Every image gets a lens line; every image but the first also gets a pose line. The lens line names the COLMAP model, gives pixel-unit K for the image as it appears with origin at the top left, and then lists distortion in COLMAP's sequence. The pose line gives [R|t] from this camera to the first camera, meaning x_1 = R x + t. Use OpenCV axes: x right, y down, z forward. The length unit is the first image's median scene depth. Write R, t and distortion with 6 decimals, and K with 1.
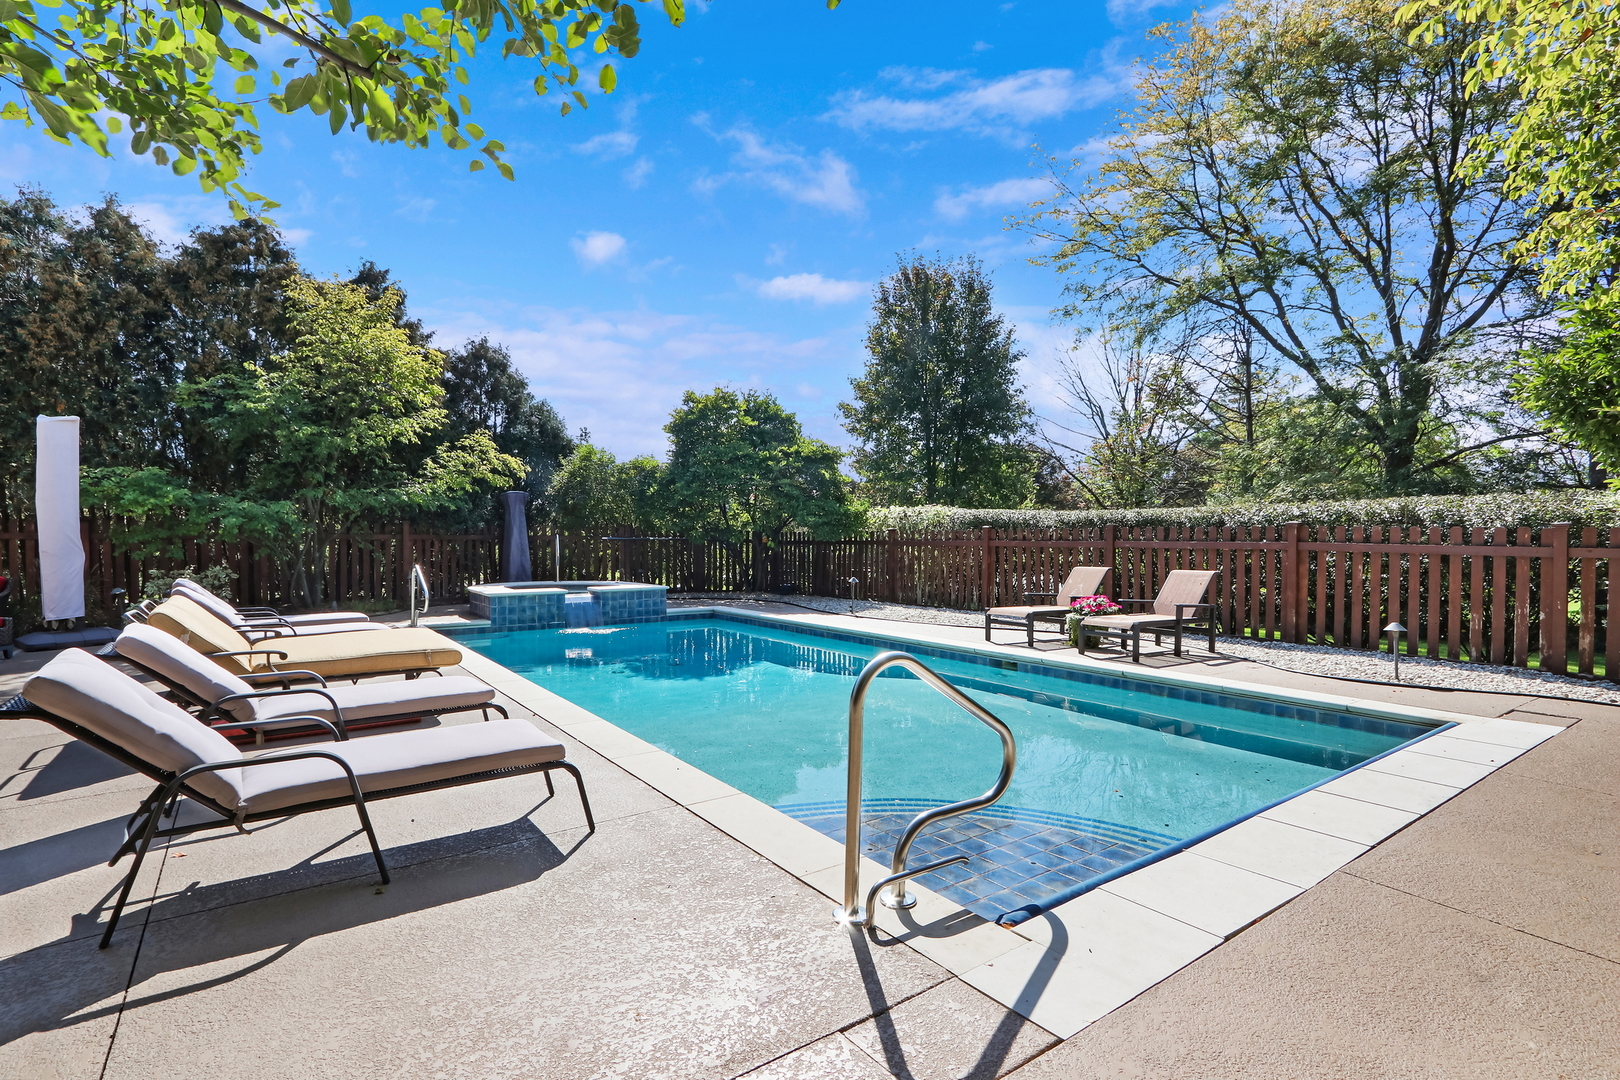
lens RADIAL K [[794.7, 0, 810.0], [0, 794.7, 540.0], [0, 0, 1]] dist [-0.000284, -0.002000]
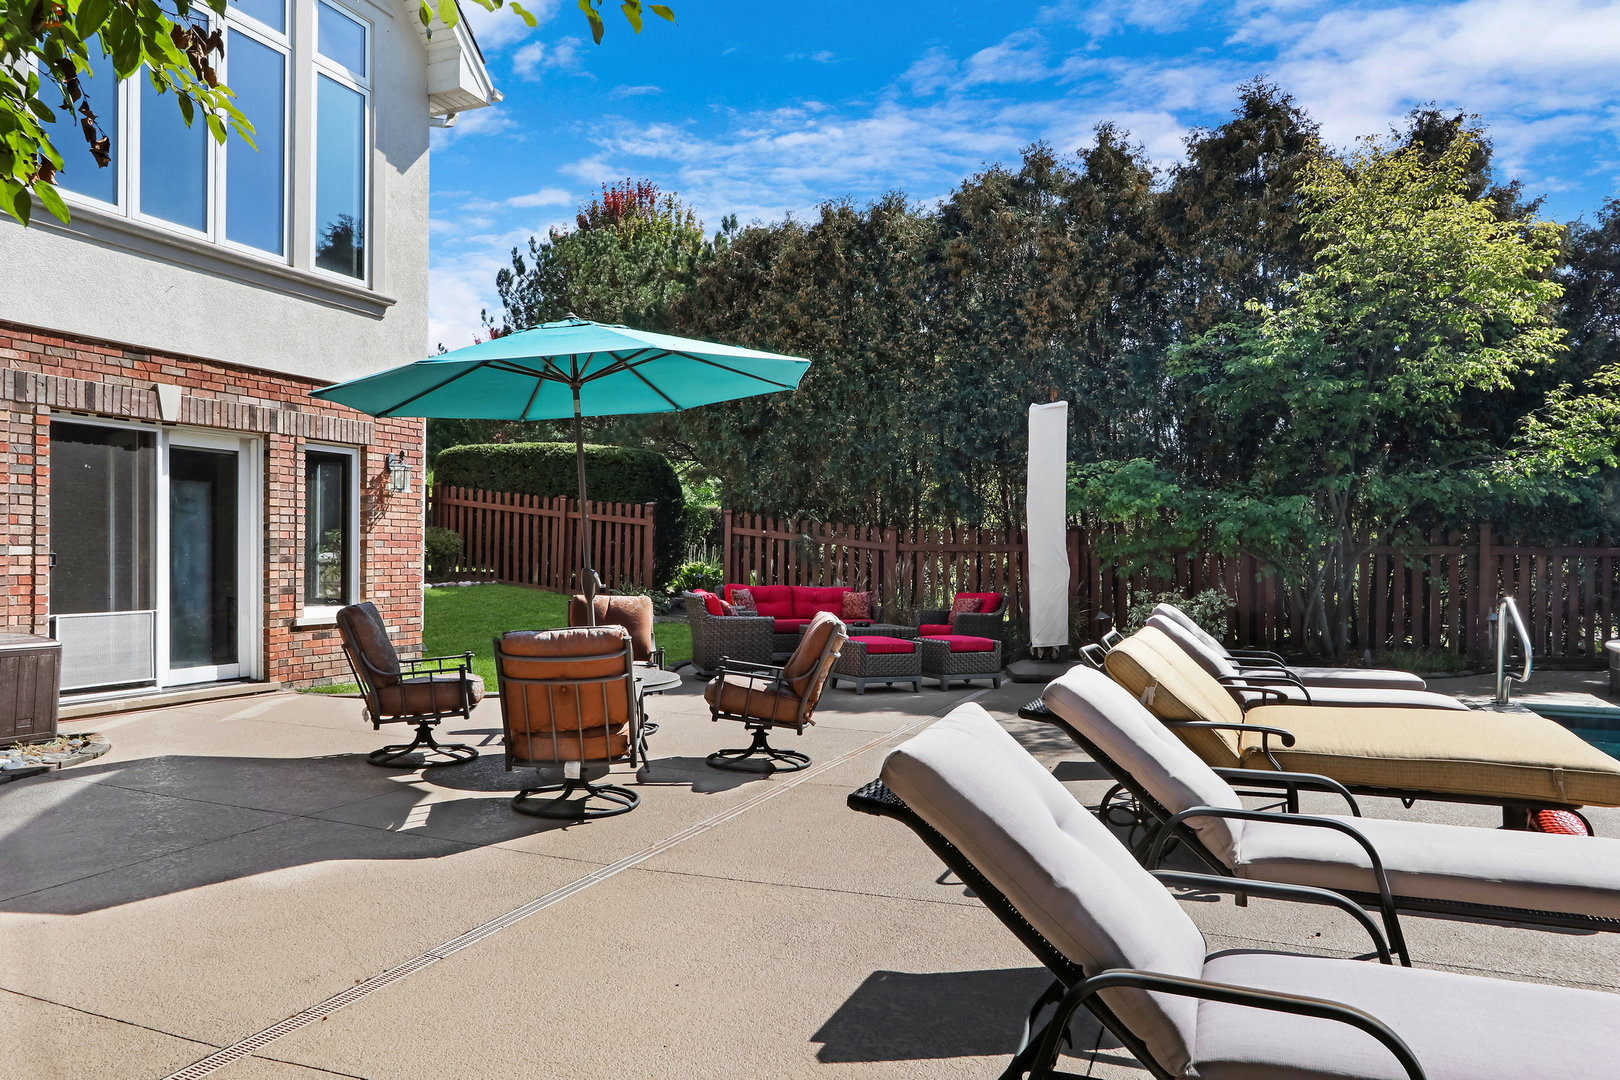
lens RADIAL K [[1087.6, 0, 806.0], [0, 1087.6, 559.7], [0, 0, 1]] dist [0.025315, 0.002080]
pose [[0.531781, 0.006283, -0.846858, -0.093570], [-0.009648, 0.999953, 0.001360, 0.007937], [0.846827, 0.007448, 0.531817, 0.148606]]
